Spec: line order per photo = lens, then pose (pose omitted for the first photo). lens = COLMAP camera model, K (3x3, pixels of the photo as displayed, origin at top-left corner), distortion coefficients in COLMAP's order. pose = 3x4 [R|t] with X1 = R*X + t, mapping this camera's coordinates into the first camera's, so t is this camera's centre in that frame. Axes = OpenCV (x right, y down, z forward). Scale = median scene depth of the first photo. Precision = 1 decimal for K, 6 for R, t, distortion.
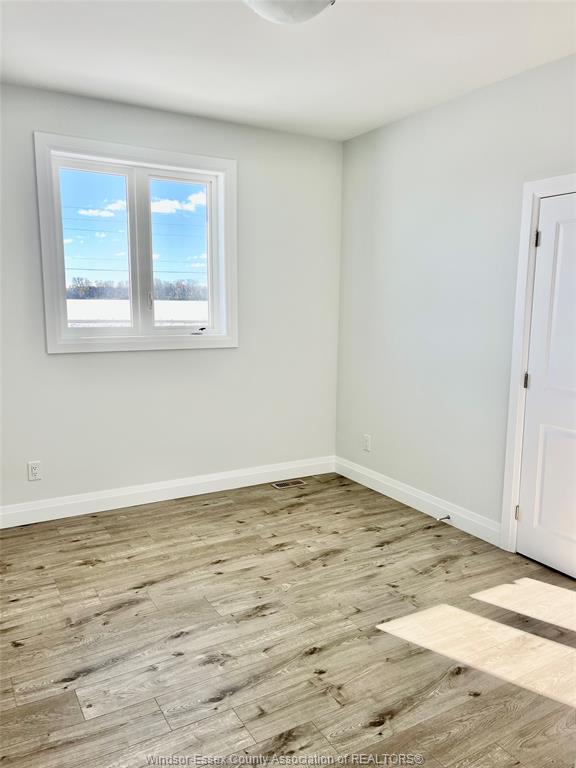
lens RADIAL K [[584.4, 0, 288.0], [0, 584.4, 384.0], [0, 0, 1]] dist [0.068335, -0.002951]
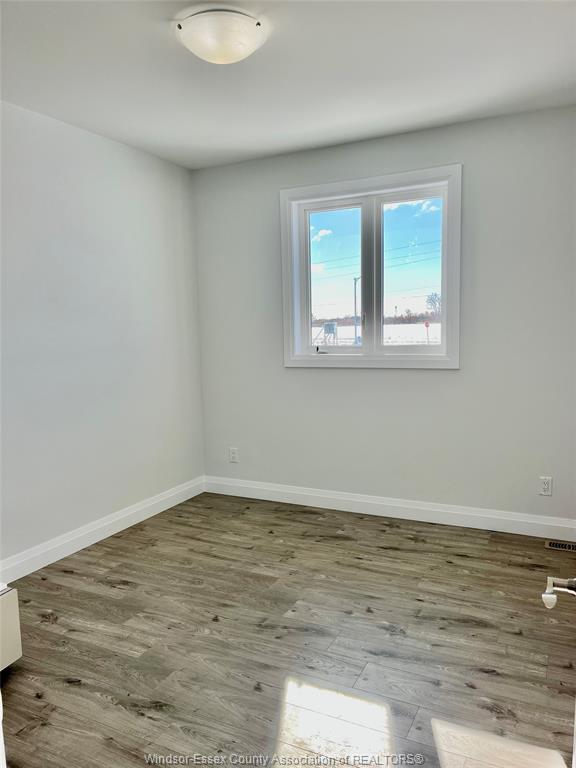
lens RADIAL K [[570.8, 0, 287.6], [0, 570.8, 409.0], [0, 0, 1]] dist [-0.010056, -0.003148]
pose [[0.539725, 0.099467, -0.835945, 0.537372], [-0.085764, 0.994326, 0.062939, -0.036112], [0.837462, 0.037725, 0.545193, 0.321577]]
